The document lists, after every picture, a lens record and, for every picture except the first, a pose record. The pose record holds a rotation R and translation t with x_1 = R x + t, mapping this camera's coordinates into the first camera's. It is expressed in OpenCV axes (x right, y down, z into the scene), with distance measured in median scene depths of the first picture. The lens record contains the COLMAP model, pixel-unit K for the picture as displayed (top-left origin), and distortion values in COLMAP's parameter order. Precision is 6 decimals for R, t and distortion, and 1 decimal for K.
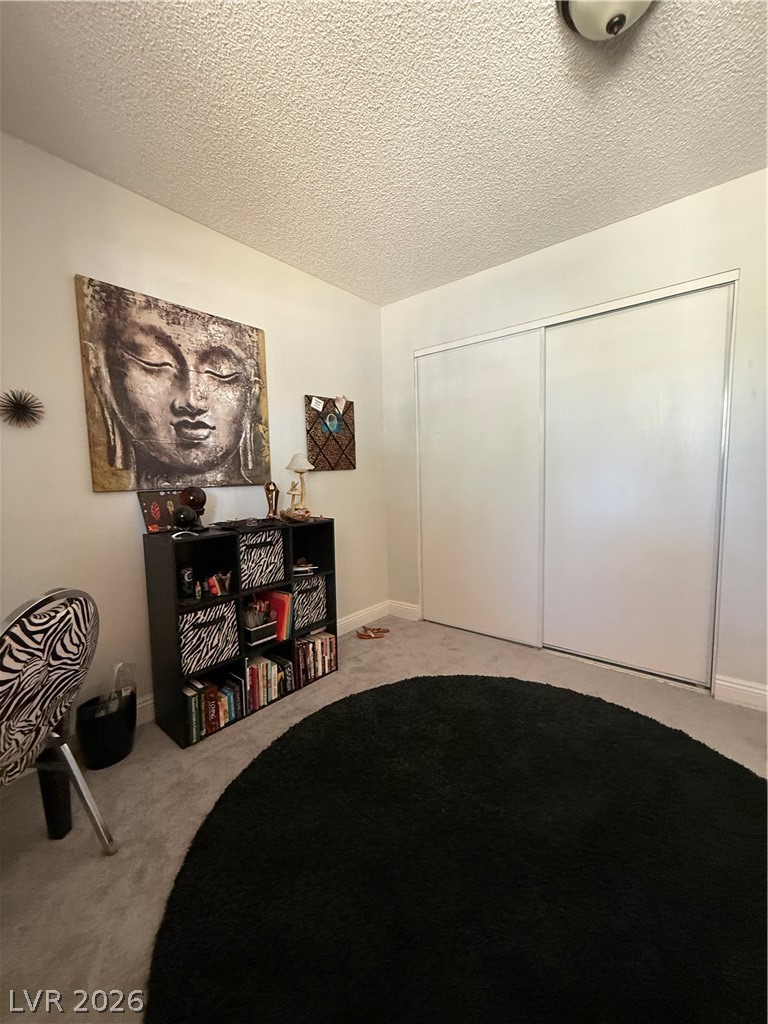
lens RADIAL K [[409.0, 0, 384.0], [0, 409.0, 512.0], [0, 0, 1]] dist [-0.002518, 0.000007]
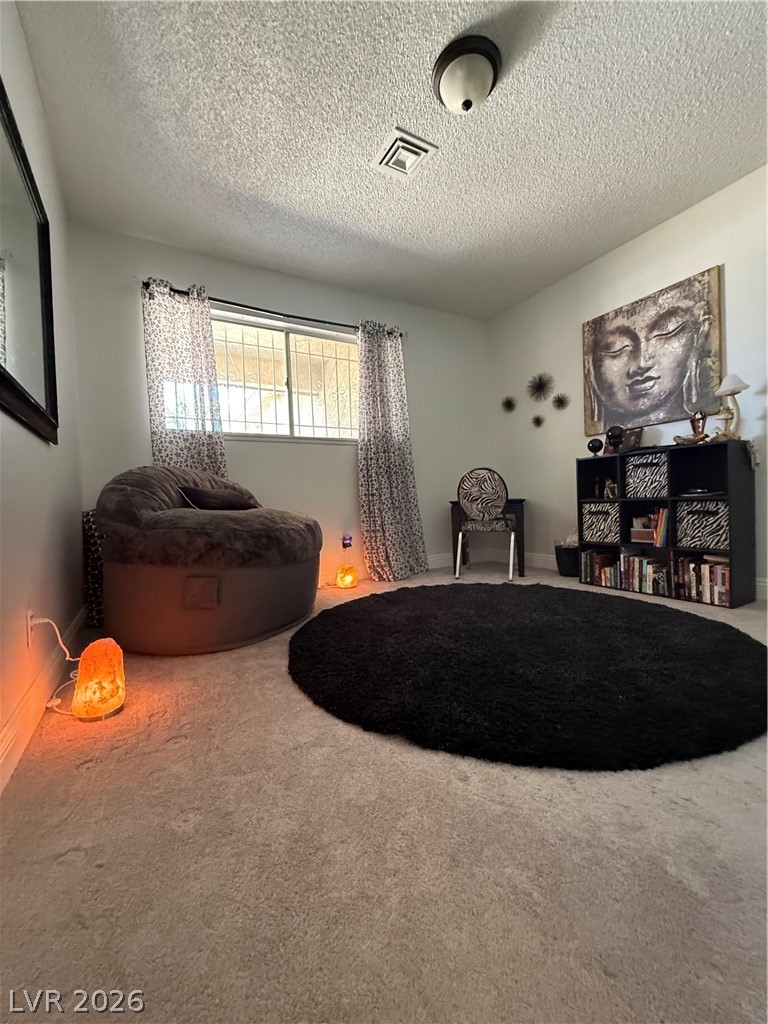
lens RADIAL K [[409.0, 0, 384.0], [0, 409.0, 512.0], [0, 0, 1]] dist [-0.002518, 0.000007]
pose [[-0.350800, 0.054438, -0.934867, 1.159106], [-0.041229, 0.996443, 0.073495, 0.164273], [0.935542, 0.064325, -0.347308, 0.687003]]
